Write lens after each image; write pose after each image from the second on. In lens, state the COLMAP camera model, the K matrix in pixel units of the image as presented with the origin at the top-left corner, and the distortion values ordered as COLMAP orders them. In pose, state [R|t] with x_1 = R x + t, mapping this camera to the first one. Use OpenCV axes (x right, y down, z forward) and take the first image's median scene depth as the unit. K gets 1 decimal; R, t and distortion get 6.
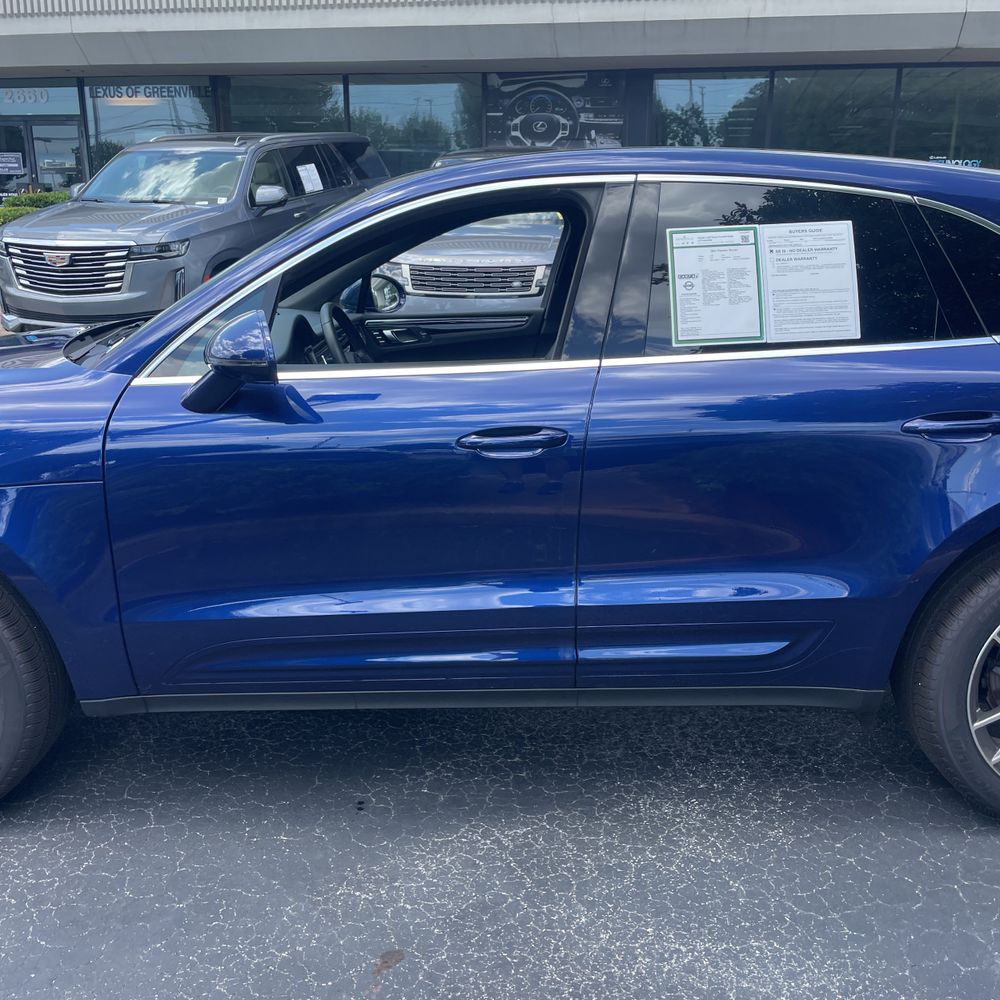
lens RADIAL K [[1025.4, 0, 504.2], [0, 1025.4, 495.5], [0, 0, 1]] dist [0.029212, 0.000000]
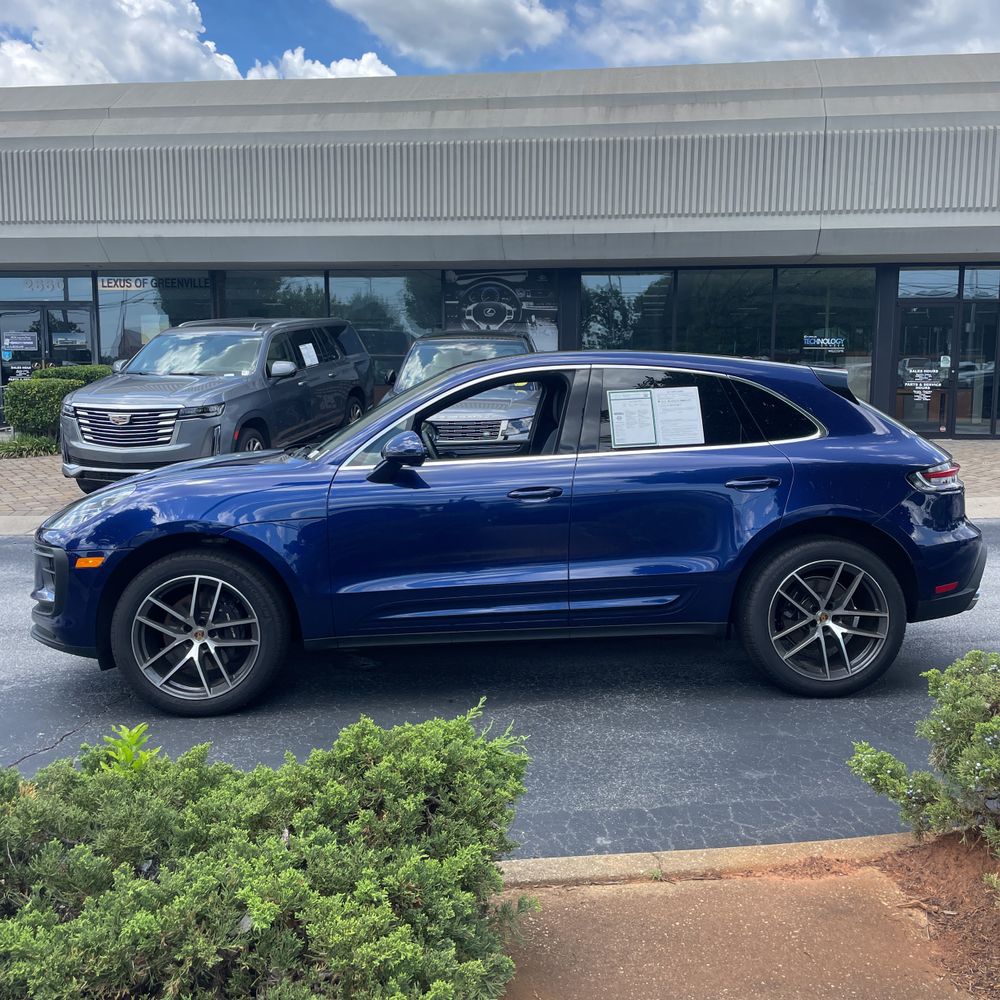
lens RADIAL K [[1025.4, 0, 509.9], [0, 1025.4, 499.2], [0, 0, 1]] dist [0.029212, 0.000000]
pose [[0.997338, -0.012378, 0.071857, -0.054356], [0.023147, 0.988258, -0.151028, 0.075782], [-0.069144, 0.152290, 0.985914, -0.284191]]
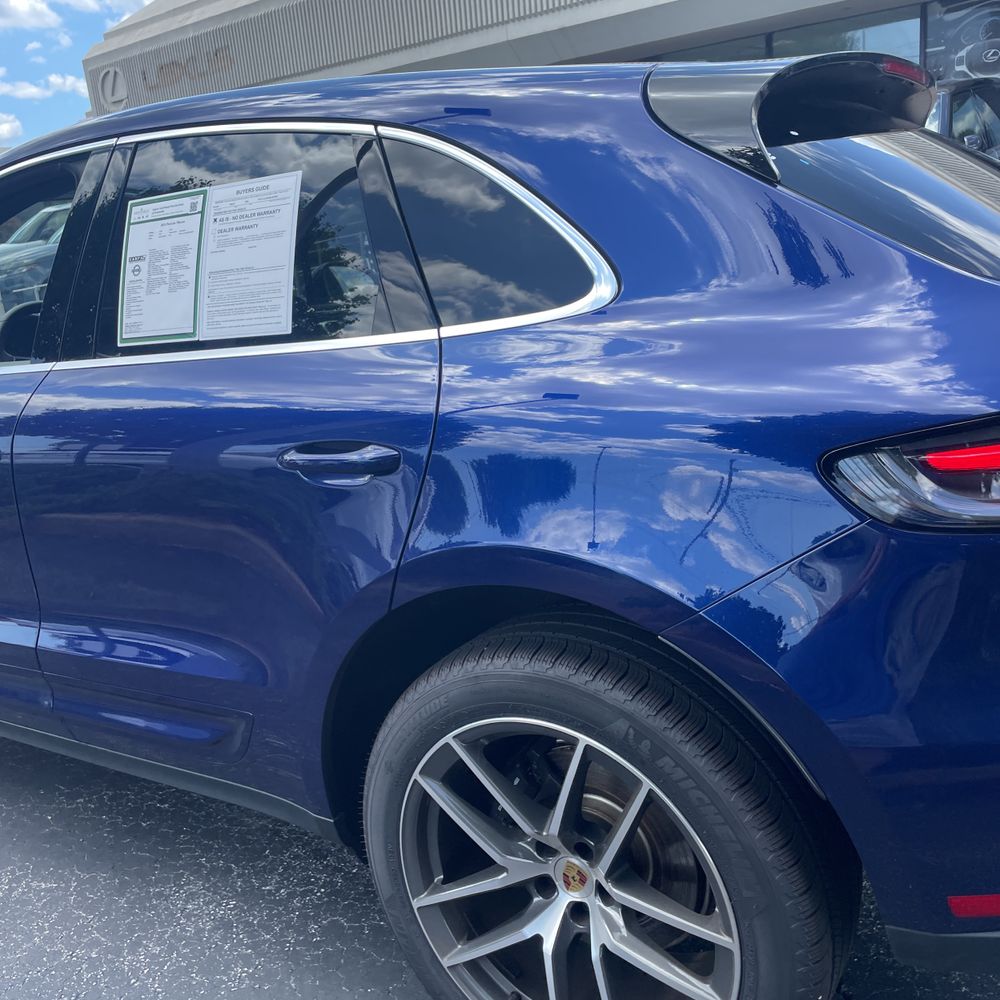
lens RADIAL K [[1025.4, 0, 502.4], [0, 1025.4, 493.6], [0, 0, 1]] dist [0.029212, 0.000000]
pose [[0.855808, 0.063162, -0.513422, 0.258401], [-0.053649, 0.998003, 0.033350, -0.021860], [0.514503, -0.000997, 0.857488, 0.138214]]
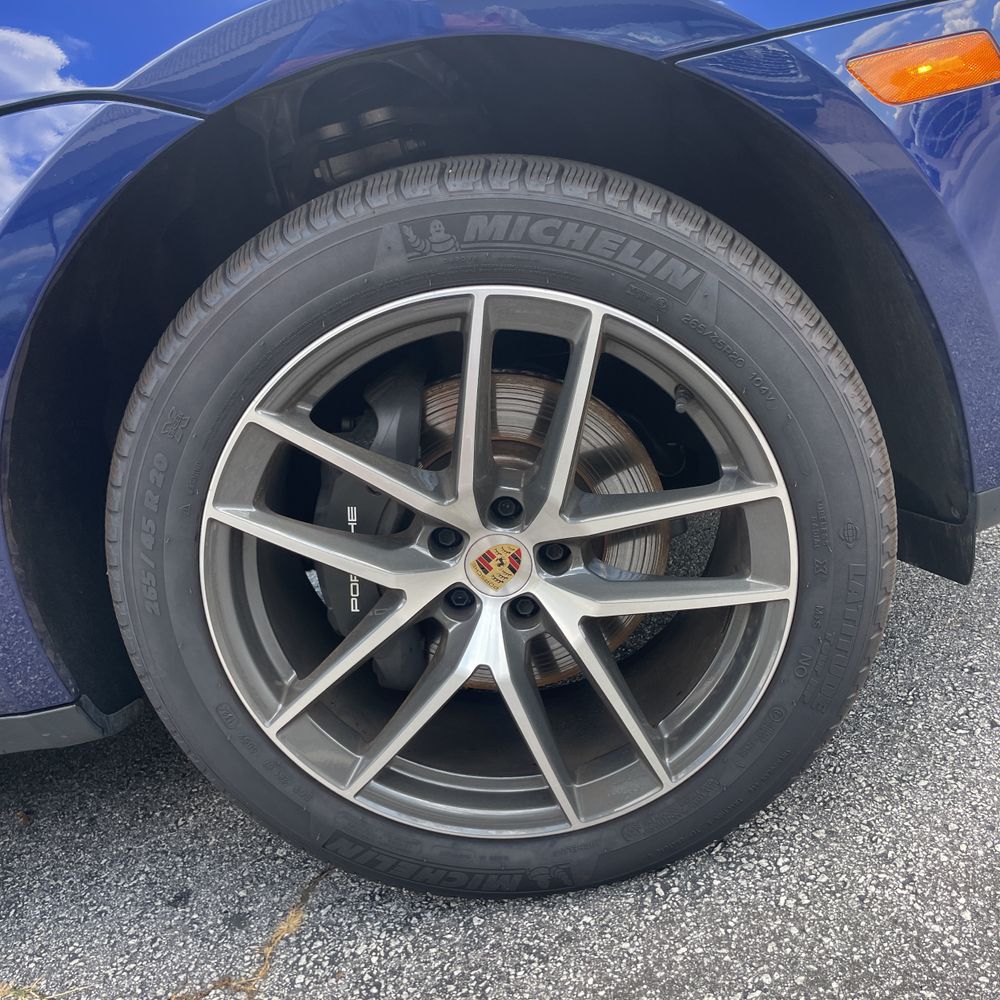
lens RADIAL K [[1025.4, 0, 501.6], [0, 1025.4, 498.5], [0, 0, 1]] dist [0.029212, 0.000000]
pose [[0.994840, -0.090326, -0.046205, -0.183574], [0.093767, 0.992478, 0.078714, 0.041179], [0.038748, -0.082640, 0.995826, 0.193460]]
